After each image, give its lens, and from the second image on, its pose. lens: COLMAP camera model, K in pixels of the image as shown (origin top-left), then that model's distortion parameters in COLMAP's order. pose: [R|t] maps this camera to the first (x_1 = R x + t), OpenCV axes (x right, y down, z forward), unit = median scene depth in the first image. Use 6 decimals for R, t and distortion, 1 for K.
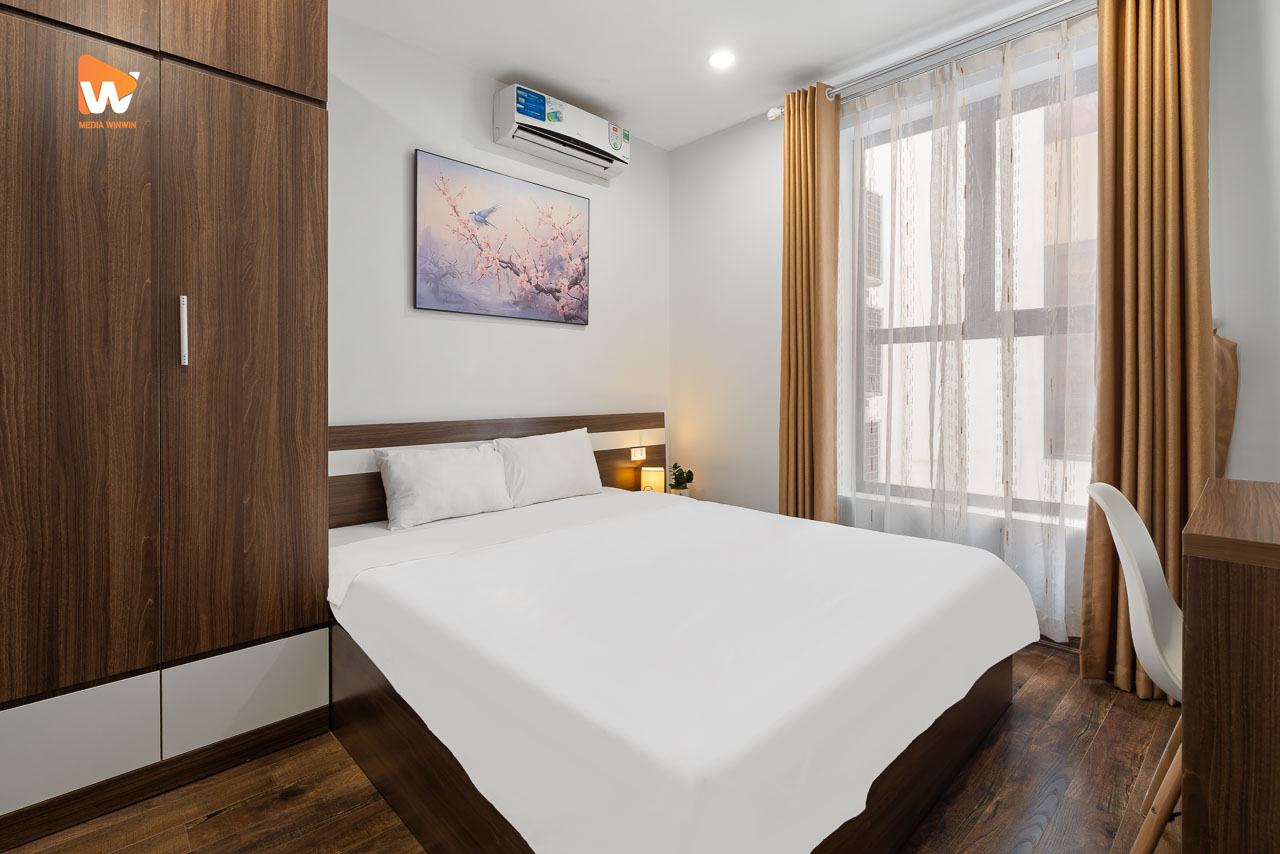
lens RADIAL K [[599.6, 0, 636.2], [0, 599.6, 390.2], [0, 0, 1]] dist [-0.001761, 0.000165]
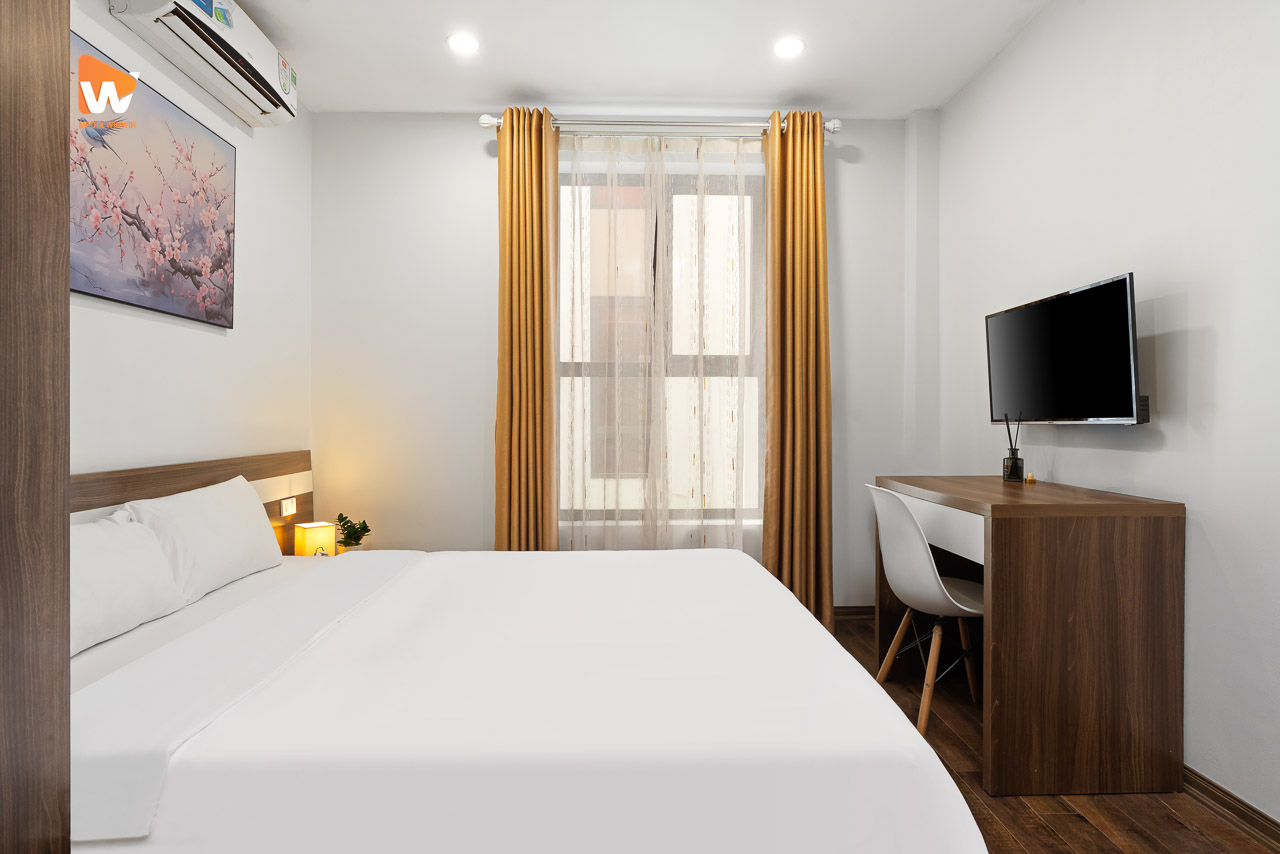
lens RADIAL K [[645.3, 0, 637.1], [0, 645.3, 420.7], [0, 0, 1]] dist [-0.002842, 0.000255]
pose [[0.673173, -0.002263, 0.739481, -0.350066], [0.001187, 0.999997, 0.001980, -0.002586], [-0.739484, -0.000455, 0.673174, 0.163947]]
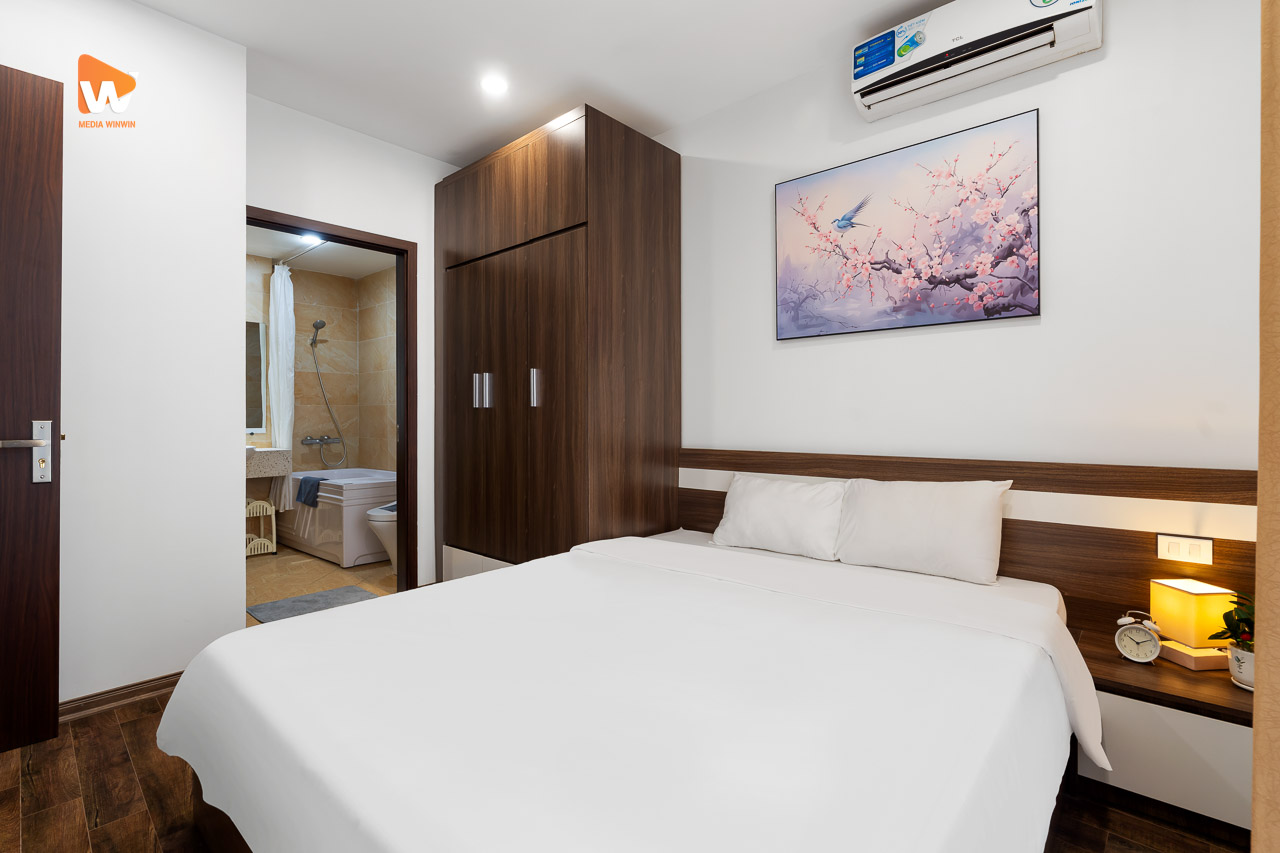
lens RADIAL K [[595.8, 0, 634.0], [0, 595.8, 416.9], [0, 0, 1]] dist [0.001410, 0.000345]
pose [[0.069145, -0.003260, -0.997601, 0.547654], [-0.001092, 0.999994, -0.003344, -0.001980], [0.997606, 0.001321, 0.069141, 0.599903]]
